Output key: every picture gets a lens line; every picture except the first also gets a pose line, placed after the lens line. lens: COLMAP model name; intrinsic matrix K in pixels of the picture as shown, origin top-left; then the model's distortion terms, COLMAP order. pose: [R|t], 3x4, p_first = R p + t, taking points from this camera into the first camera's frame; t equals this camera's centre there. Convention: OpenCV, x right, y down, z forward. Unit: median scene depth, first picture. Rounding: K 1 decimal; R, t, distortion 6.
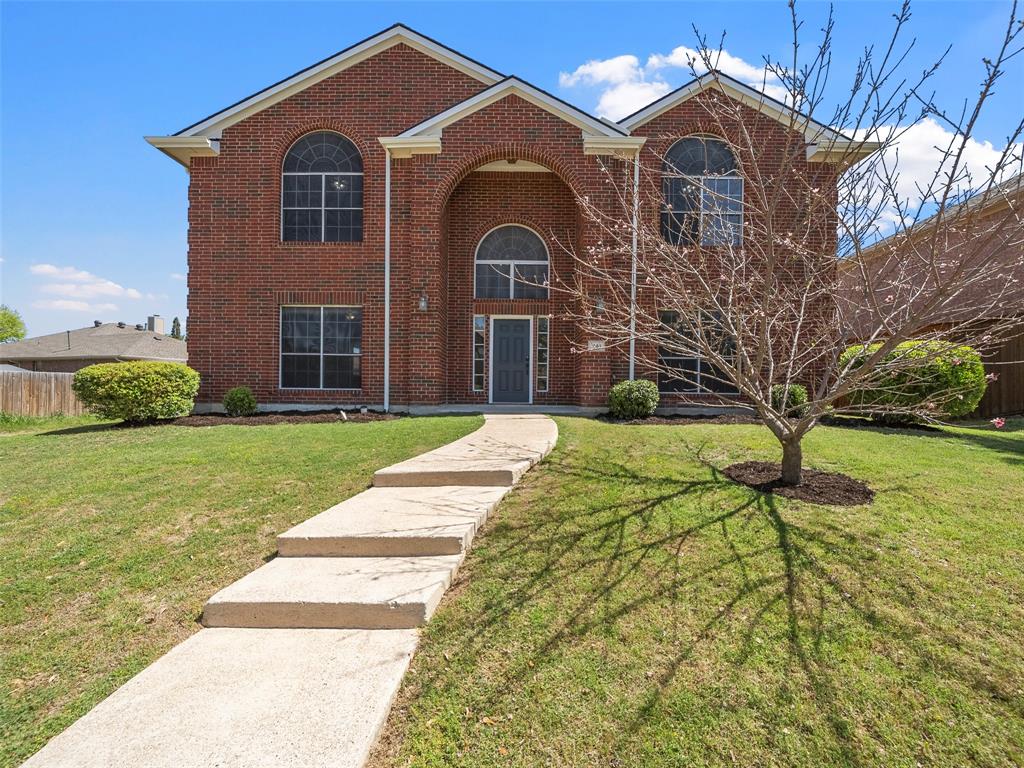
lens RADIAL K [[428.3, 0, 512.6], [0, 428.3, 395.8], [0, 0, 1]] dist [-0.013594, -0.000123]
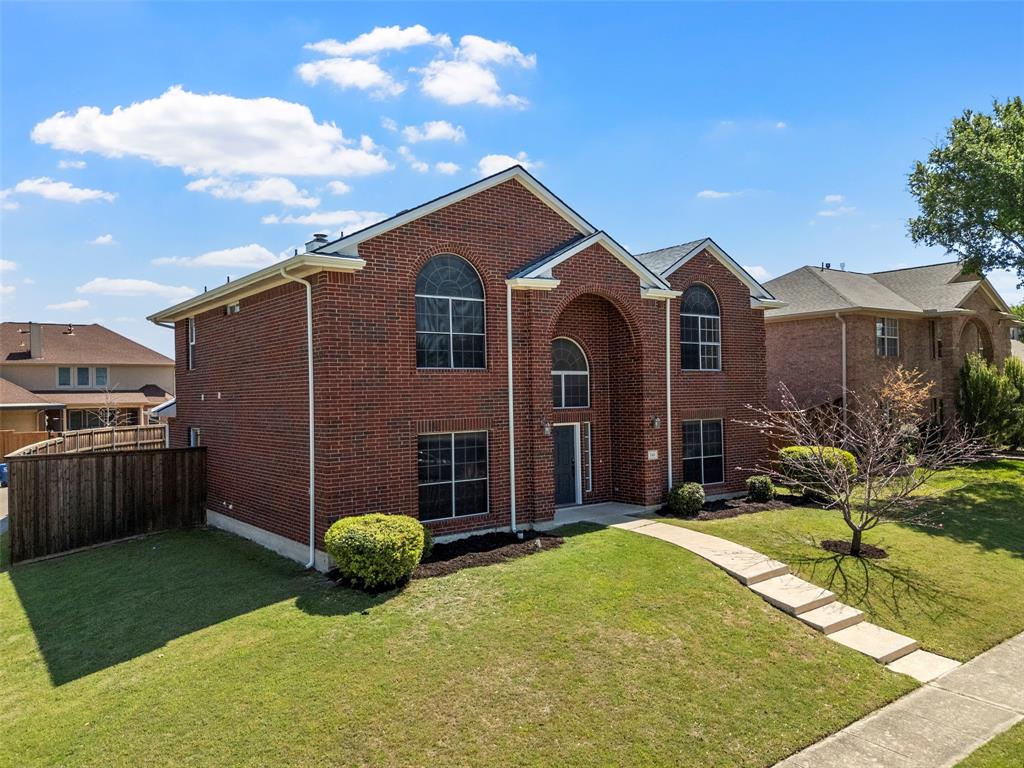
lens RADIAL K [[759.9, 0, 512.0], [0, 759.9, 384.0], [0, 0, 1]] dist [0.042152, -0.000706]
pose [[0.792807, -0.017872, 0.609210, -1.416368], [0.035702, 0.999215, -0.017148, -0.289959], [-0.608426, 0.035345, 0.792823, -0.475972]]
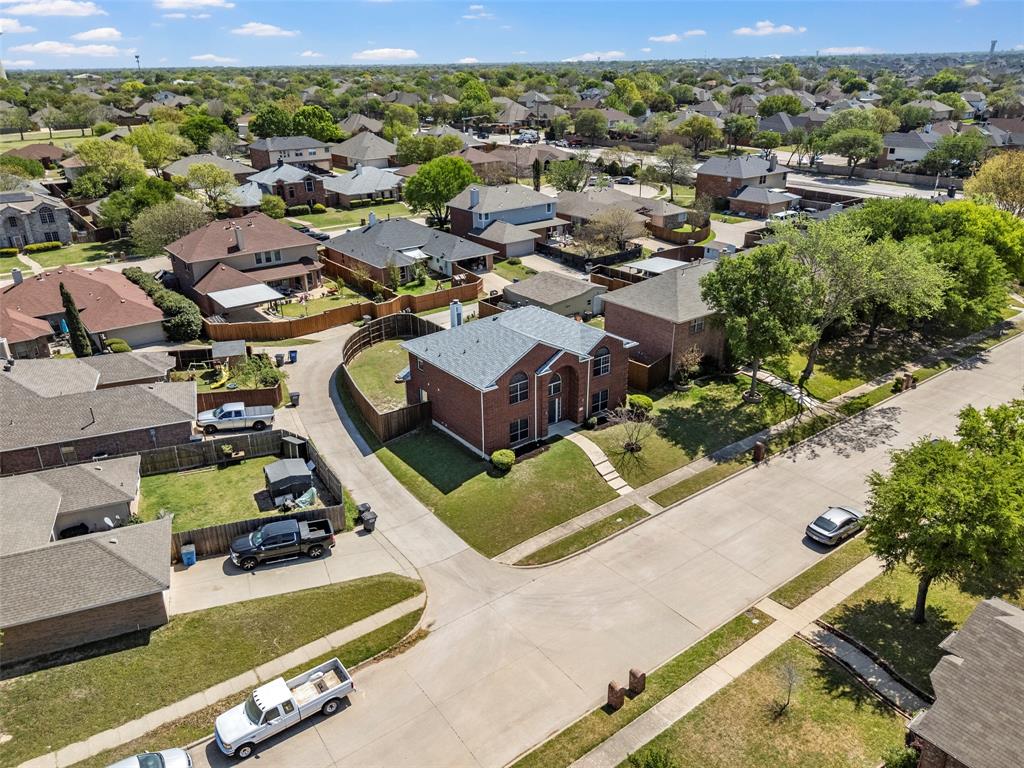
lens RADIAL K [[759.9, 0, 512.0], [0, 759.9, 384.0], [0, 0, 1]] dist [0.042152, -0.000706]
pose [[0.793518, -0.257605, 0.551333, -3.816641], [0.029367, 0.921138, 0.388126, -2.866328], [-0.607837, -0.291794, 0.738505, -3.412744]]
